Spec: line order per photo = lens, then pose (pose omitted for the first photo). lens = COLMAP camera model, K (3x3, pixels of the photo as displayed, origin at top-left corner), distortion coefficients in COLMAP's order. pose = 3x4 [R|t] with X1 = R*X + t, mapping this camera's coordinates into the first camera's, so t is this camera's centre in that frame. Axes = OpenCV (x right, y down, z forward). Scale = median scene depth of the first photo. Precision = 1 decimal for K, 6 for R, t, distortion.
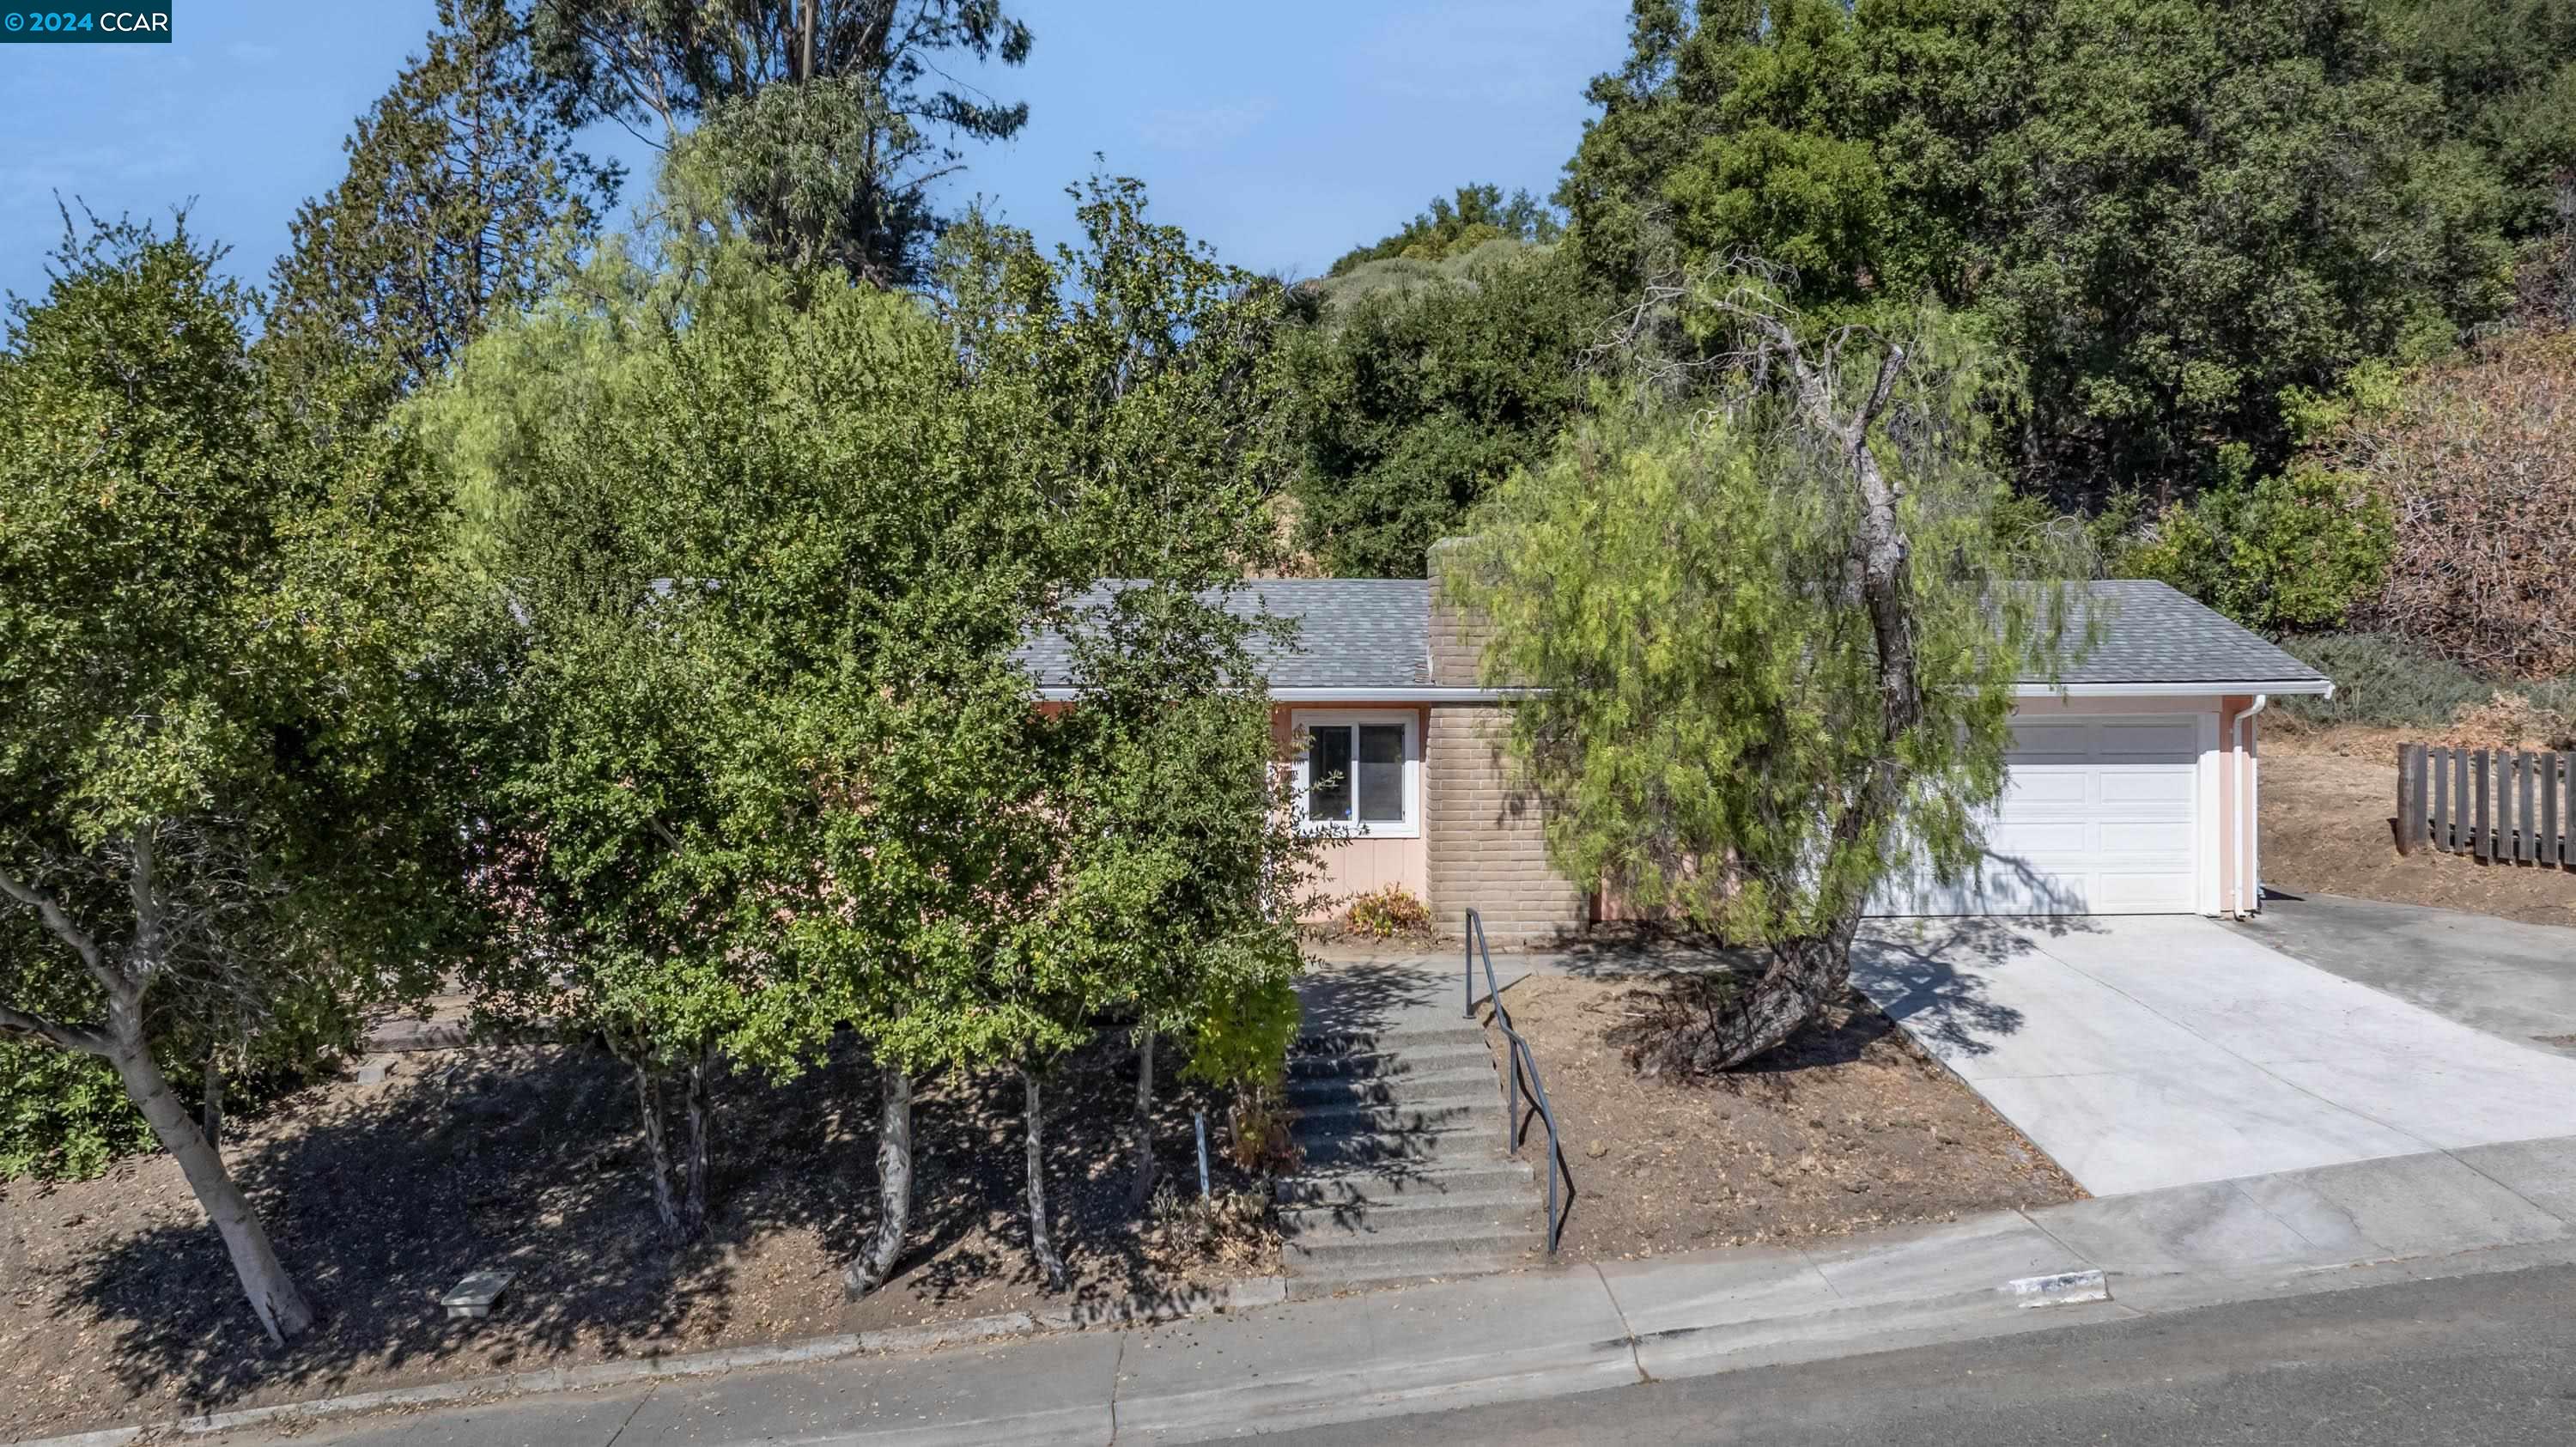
lens RADIAL K [[1845.3, 0, 1310.7], [0, 1845.3, 726.4], [0, 0, 1]] dist [-0.022828, 0.000985]
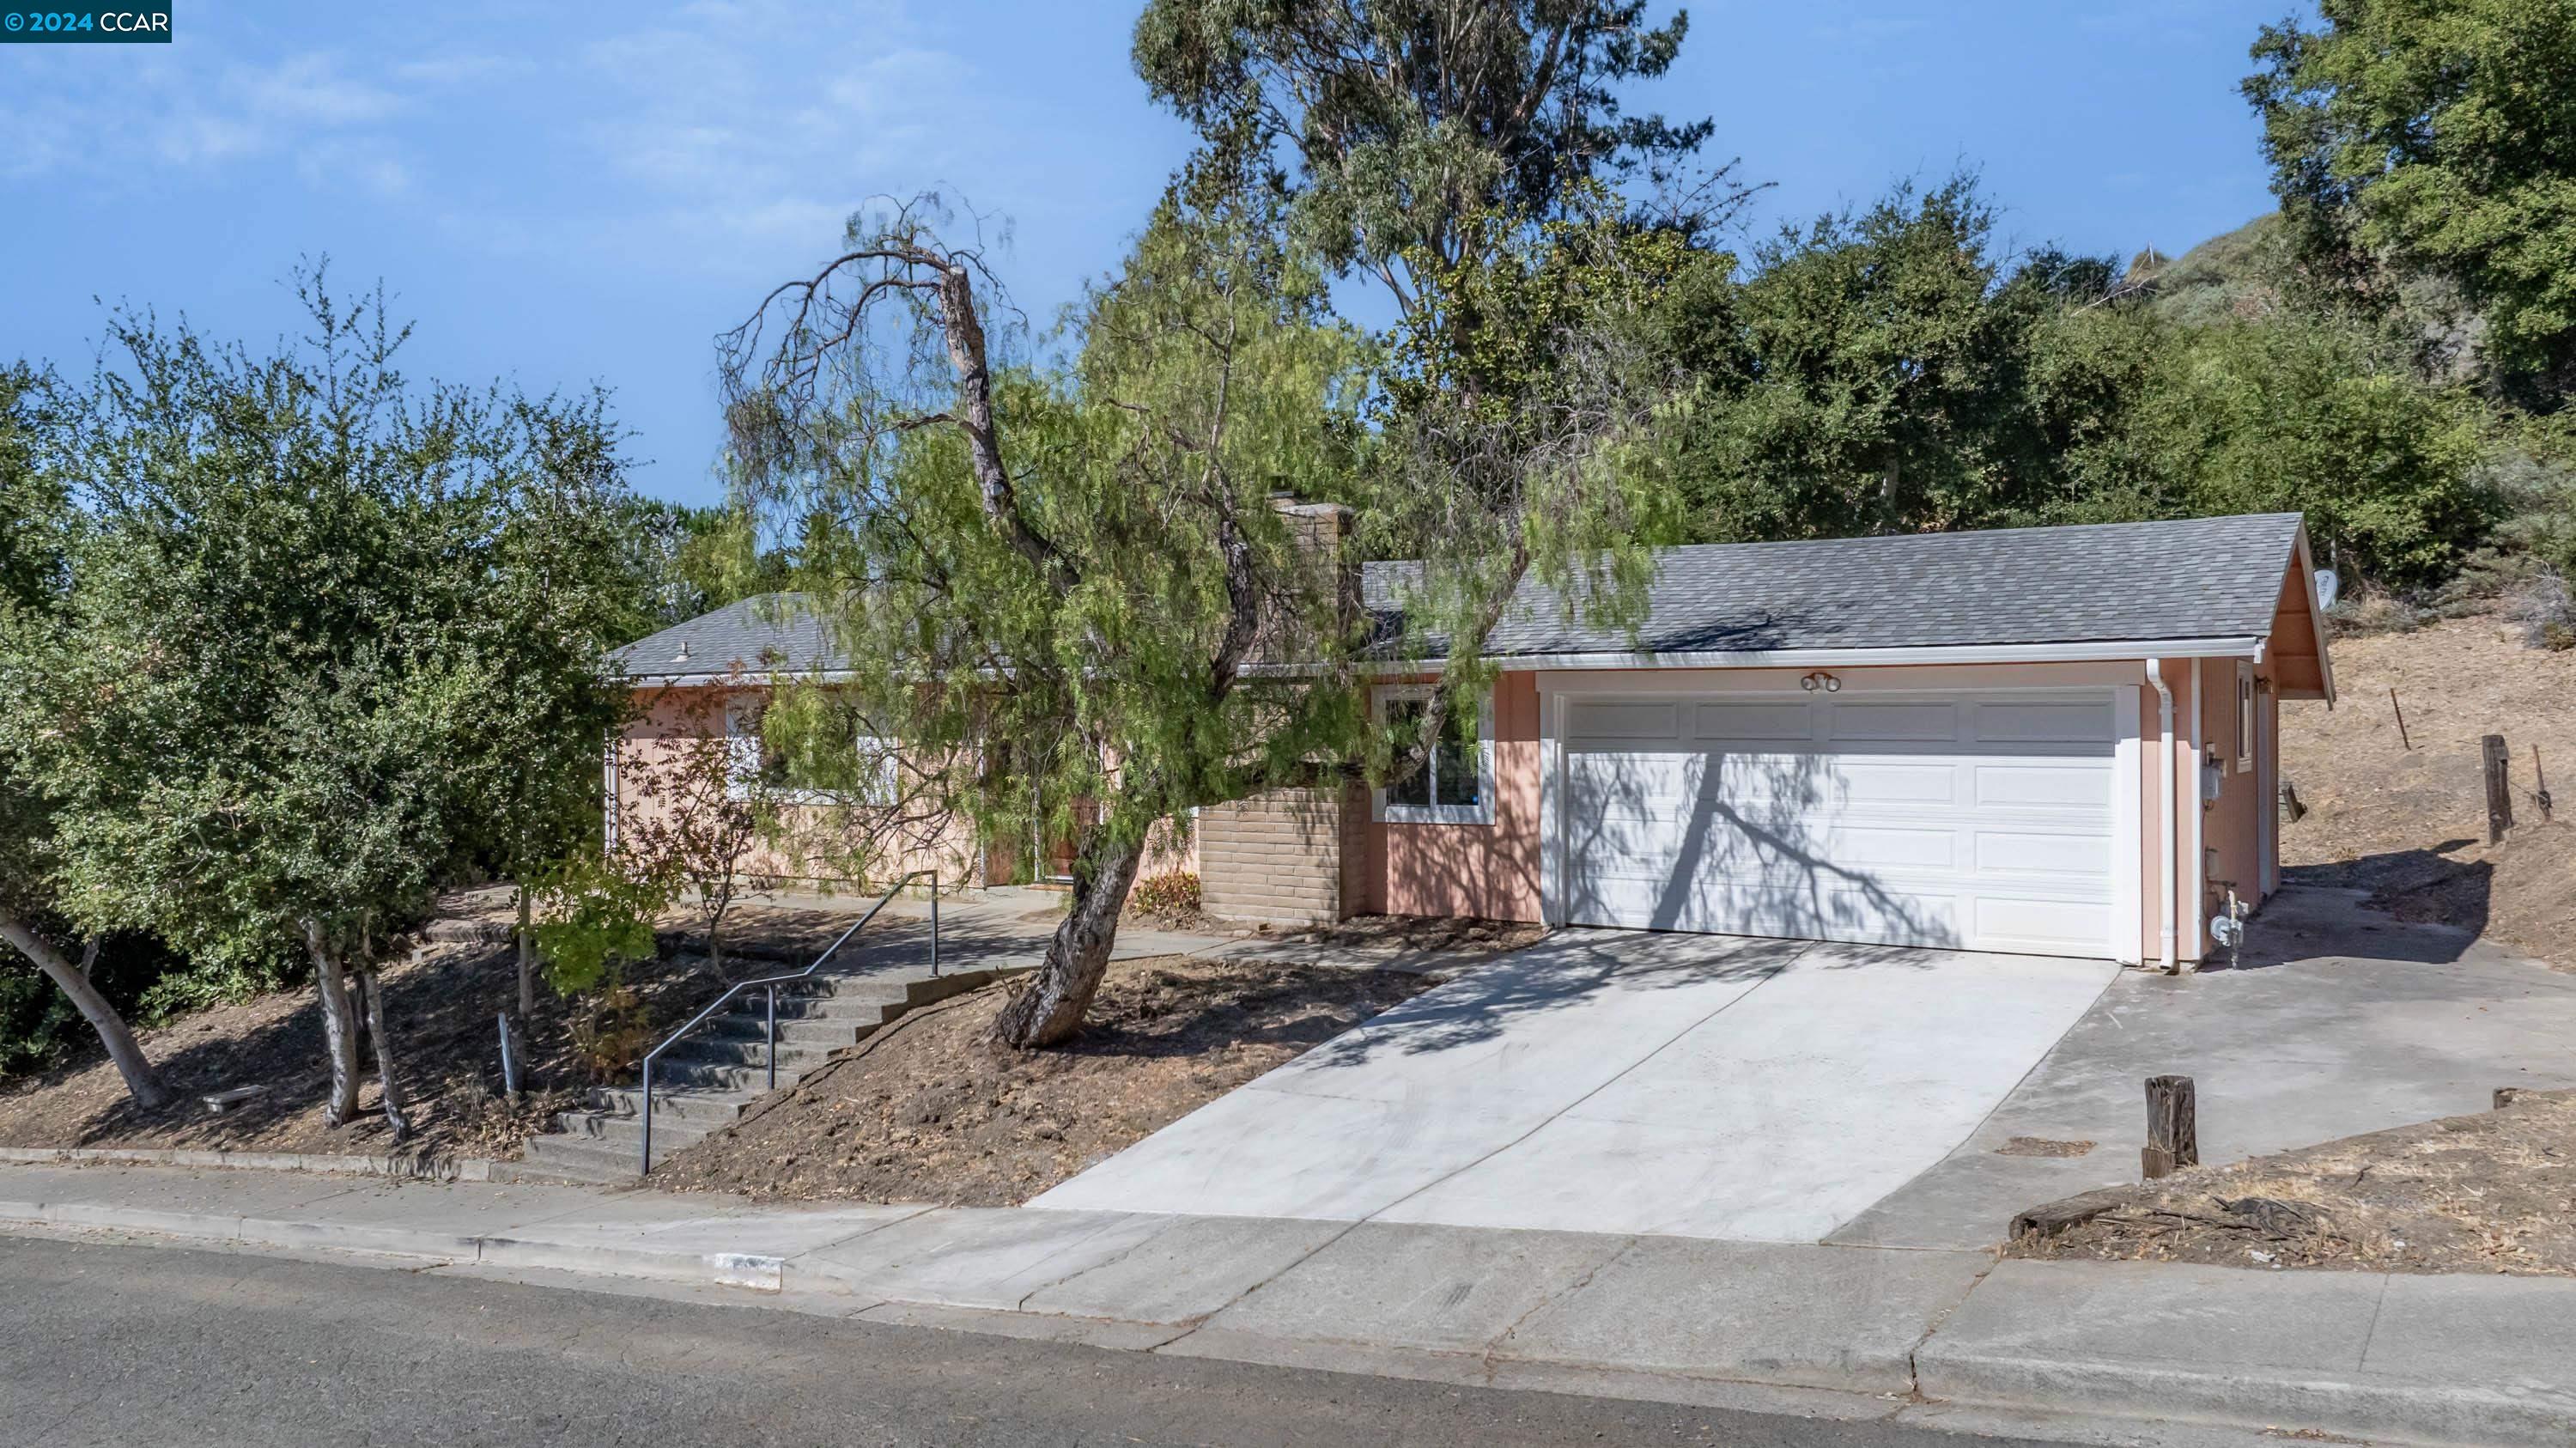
lens RADIAL K [[1845.4, 0, 1308.0], [0, 1845.4, 714.7], [0, 0, 1]] dist [-0.022828, 0.000985]
pose [[0.817600, 0.004594, -0.575768, 0.643264], [-0.017969, 0.999685, -0.017538, 0.022321], [0.575506, 0.024685, 0.817425, 0.223072]]
